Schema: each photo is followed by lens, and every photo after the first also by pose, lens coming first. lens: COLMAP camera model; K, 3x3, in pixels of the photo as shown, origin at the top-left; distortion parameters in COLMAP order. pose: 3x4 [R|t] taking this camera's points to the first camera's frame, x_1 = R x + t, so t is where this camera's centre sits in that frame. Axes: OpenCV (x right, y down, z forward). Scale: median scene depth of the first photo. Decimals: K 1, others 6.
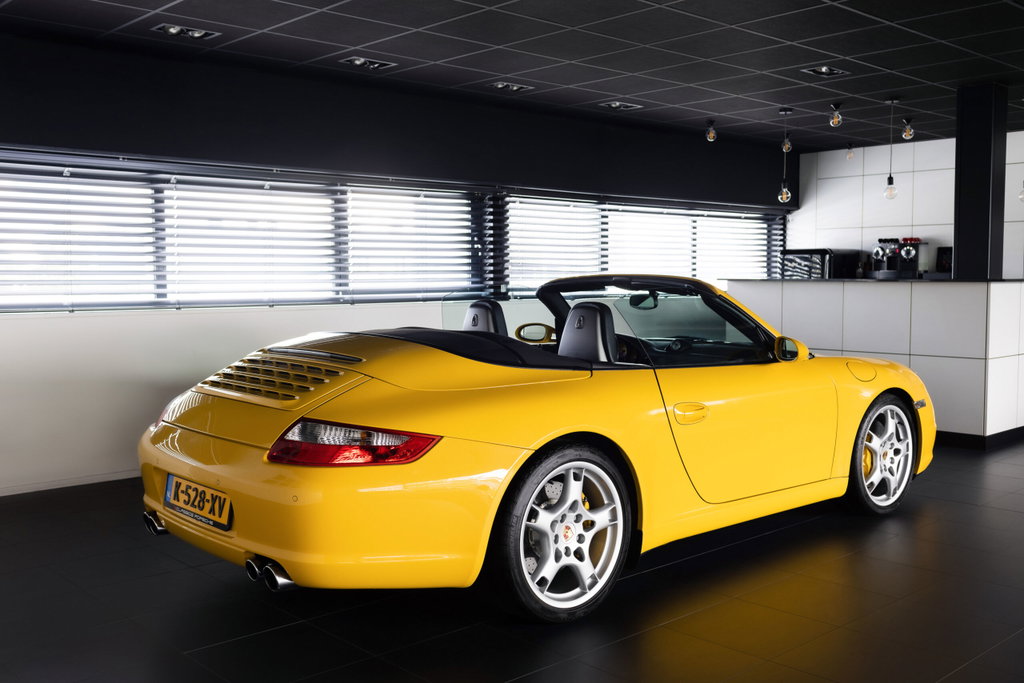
lens RADIAL K [[996.3, 0, 512.0], [0, 996.3, 341.5], [0, 0, 1]] dist [0.020764, -0.013552]
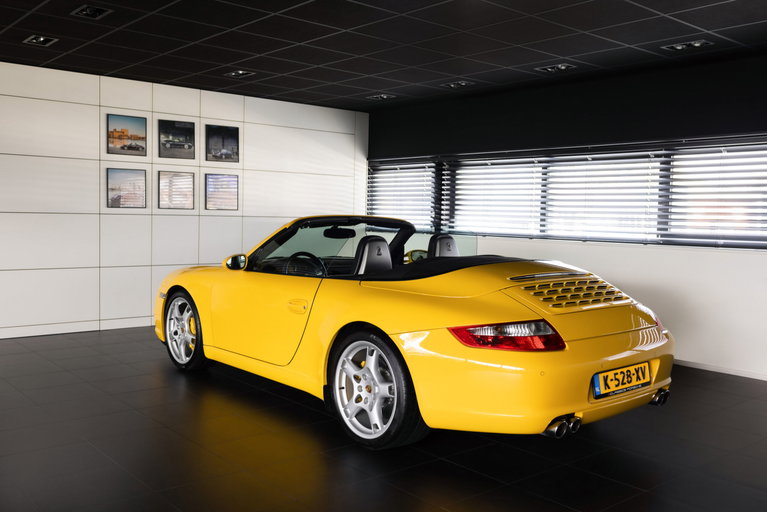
lens RADIAL K [[739.5, 0, 383.5], [0, 739.5, 256.0], [0, 0, 1]] dist [0.018036, 0.026635]
pose [[-0.029343, 0.056305, -0.997982, 0.723348], [-0.089027, 0.994297, 0.058714, -0.044779], [0.995597, 0.090570, -0.024163, 0.641672]]
